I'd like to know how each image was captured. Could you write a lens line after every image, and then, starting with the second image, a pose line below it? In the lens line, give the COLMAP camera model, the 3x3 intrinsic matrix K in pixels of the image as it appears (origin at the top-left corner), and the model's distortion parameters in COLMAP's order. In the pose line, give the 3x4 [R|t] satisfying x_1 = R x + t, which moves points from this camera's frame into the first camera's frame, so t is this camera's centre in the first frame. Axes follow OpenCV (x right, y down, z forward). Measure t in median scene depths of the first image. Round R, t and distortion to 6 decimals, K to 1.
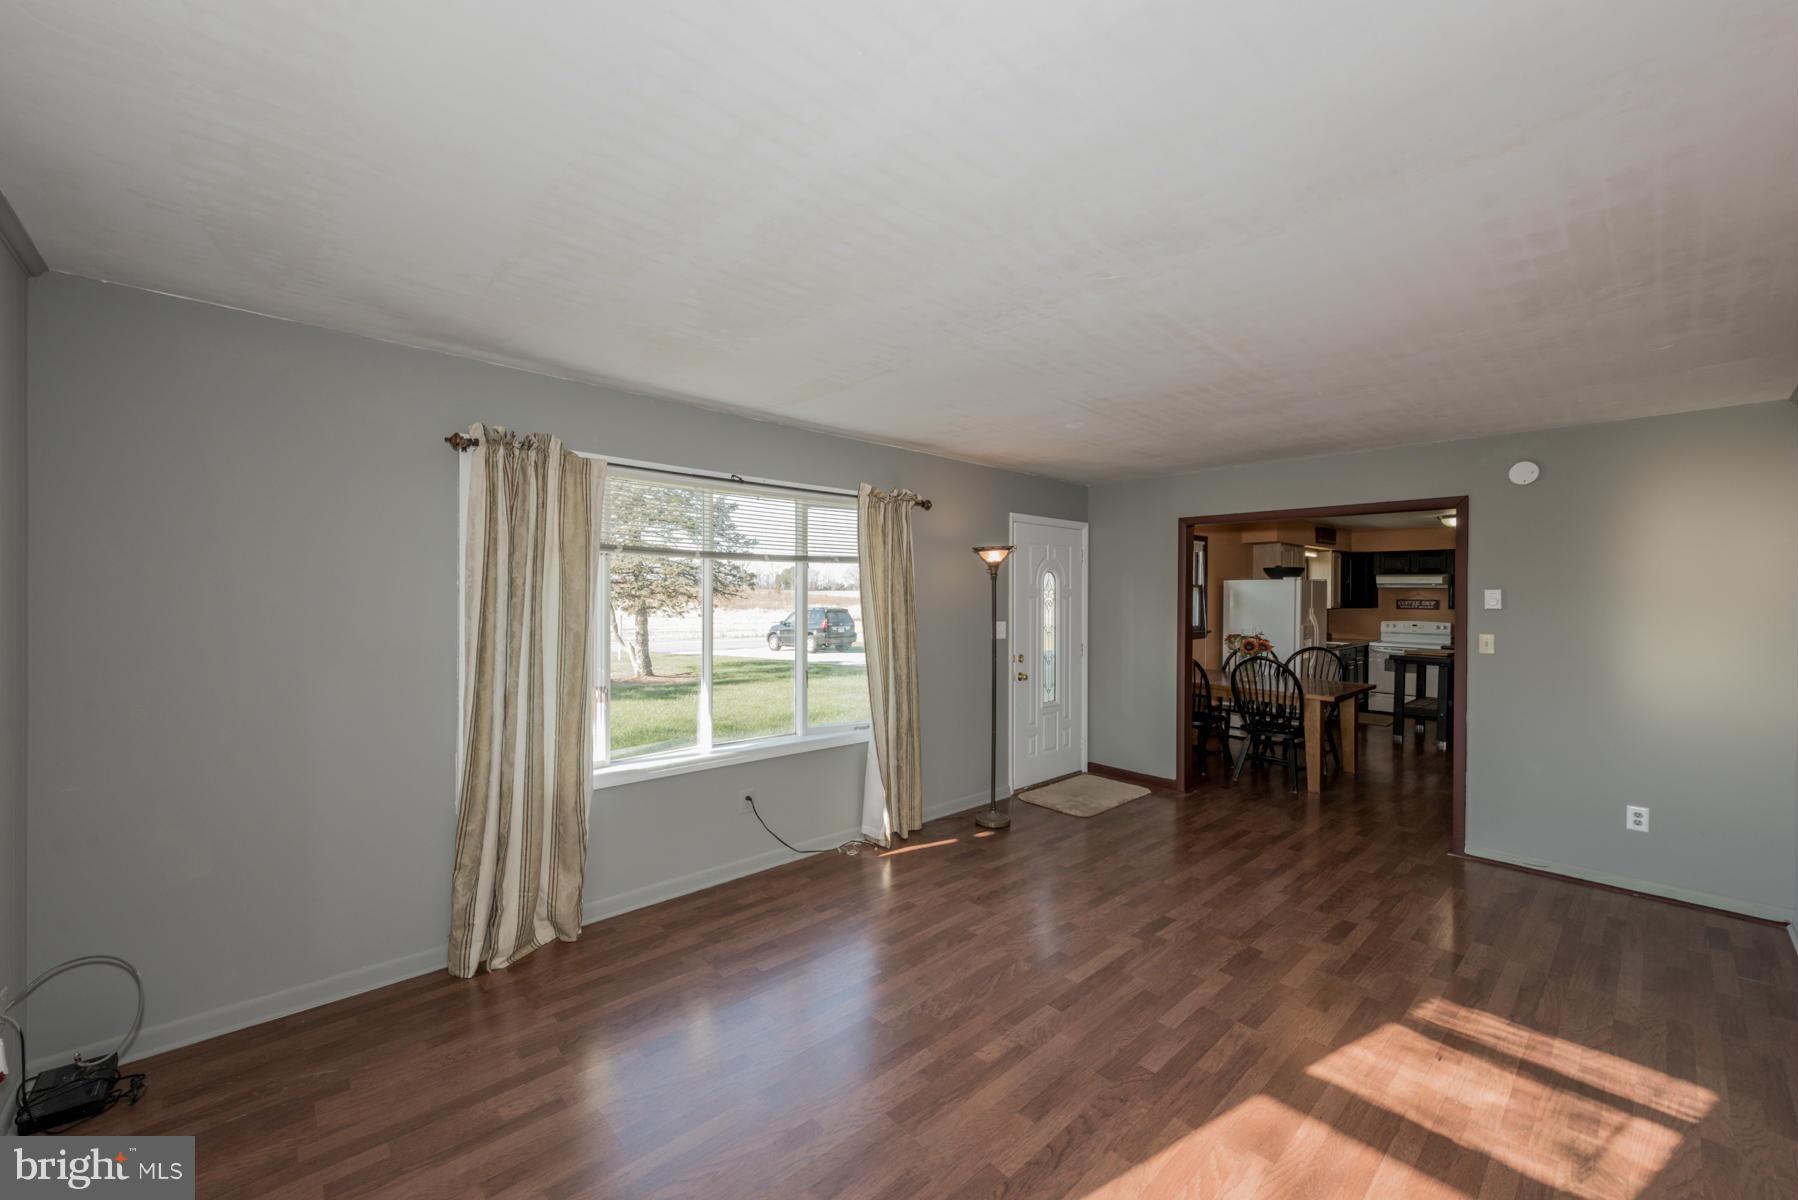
lens RADIAL K [[715.2, 0, 899.0], [0, 715.2, 600.0], [0, 0, 1]] dist [0.016165, 0.000058]
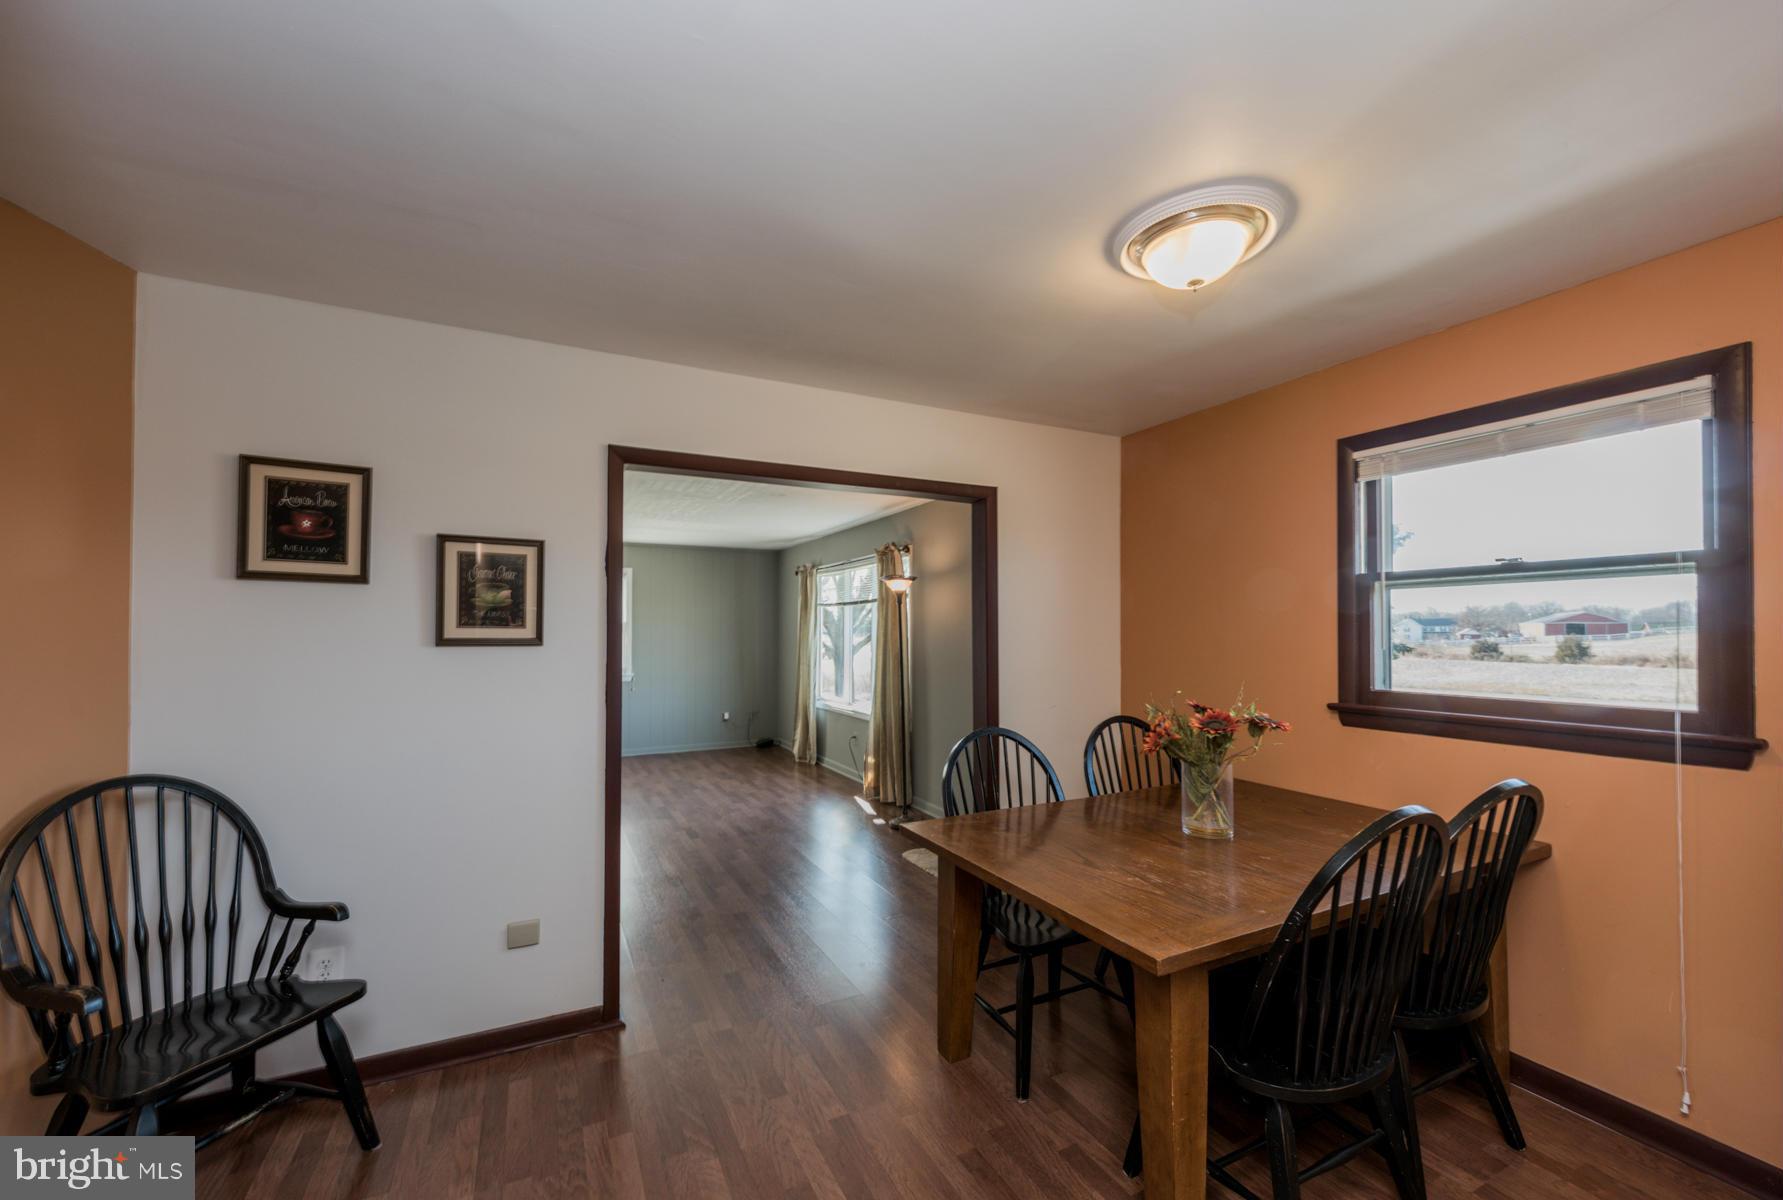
lens RADIAL K [[701.0, 0, 888.3], [0, 701.0, 625.8], [0, 0, 1]] dist [0.006147, -0.000581]
pose [[-0.285182, -0.021089, -0.958241, 1.824091], [-0.007325, 0.999777, -0.019824, 0.040348], [0.958445, 0.001365, -0.285273, 1.985041]]
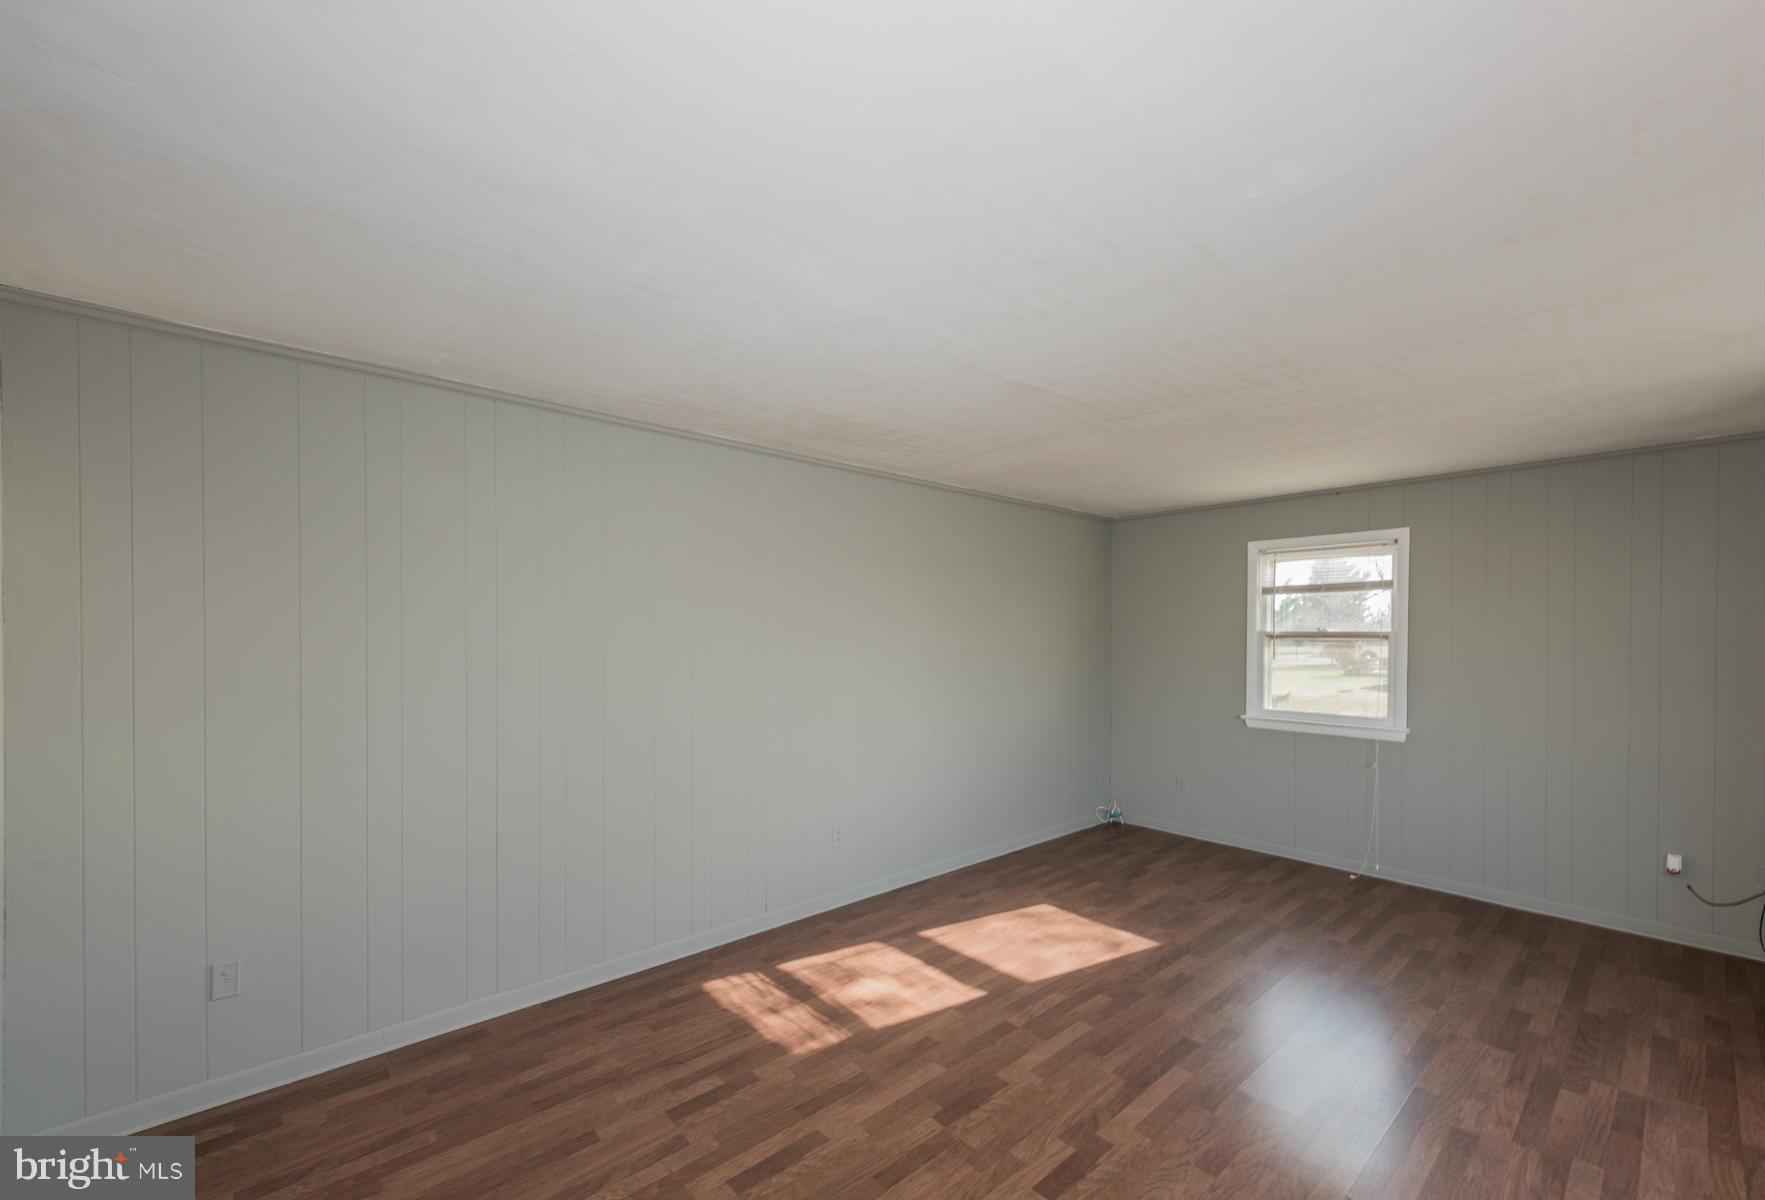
lens RADIAL K [[697.2, 0, 890.8], [0, 697.2, 642.7], [0, 0, 1]] dist [0.001084, 0.000101]
pose [[-0.999676, -0.012765, 0.022037, 0.544141], [-0.012374, 0.999766, 0.017760, -0.004215], [-0.022258, 0.017482, -0.999599, 1.719236]]
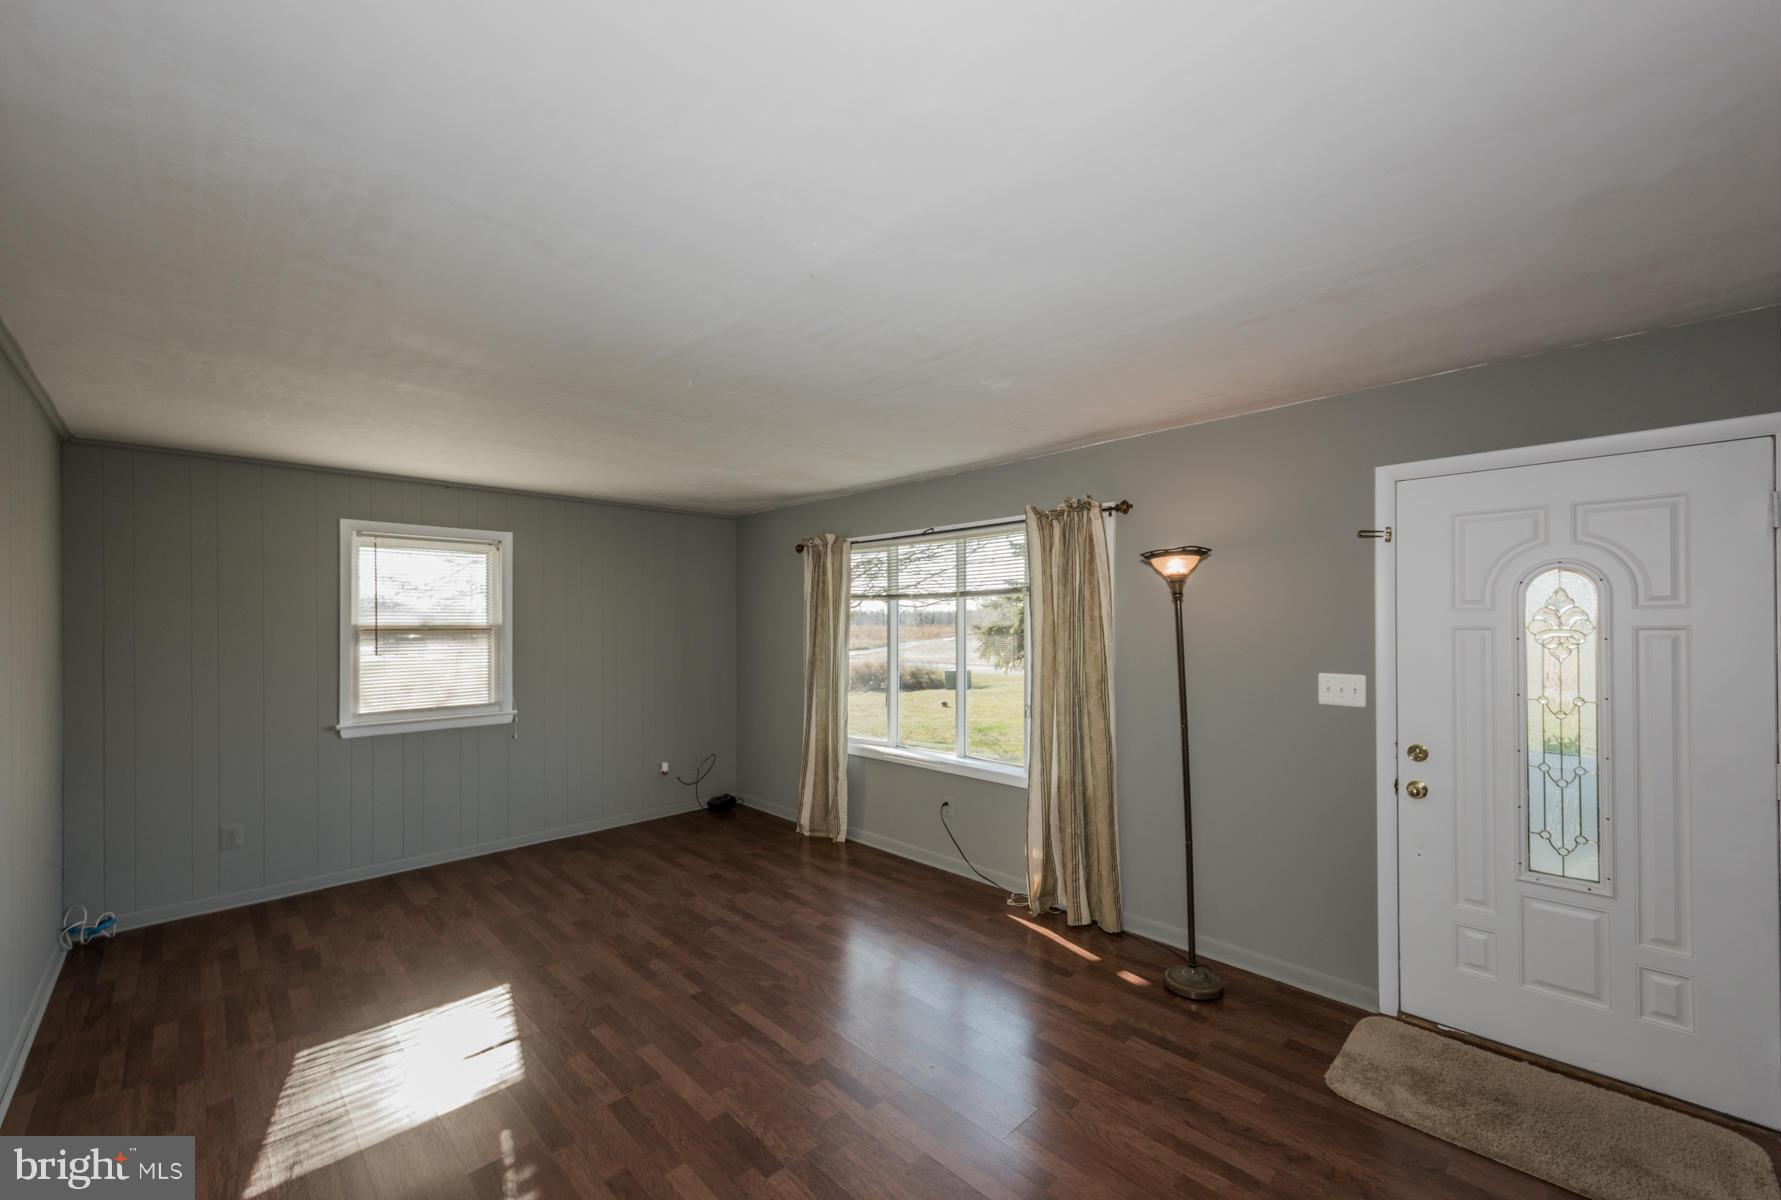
lens RADIAL K [[700.2, 0, 887.3], [0, 700.2, 625.7], [0, 0, 1]] dist [0.006147, -0.000581]
pose [[0.022705, -0.008303, -0.999708, 1.154734], [-0.003856, 0.999957, -0.008392, -0.001832], [0.999735, 0.004046, 0.022672, 1.105371]]
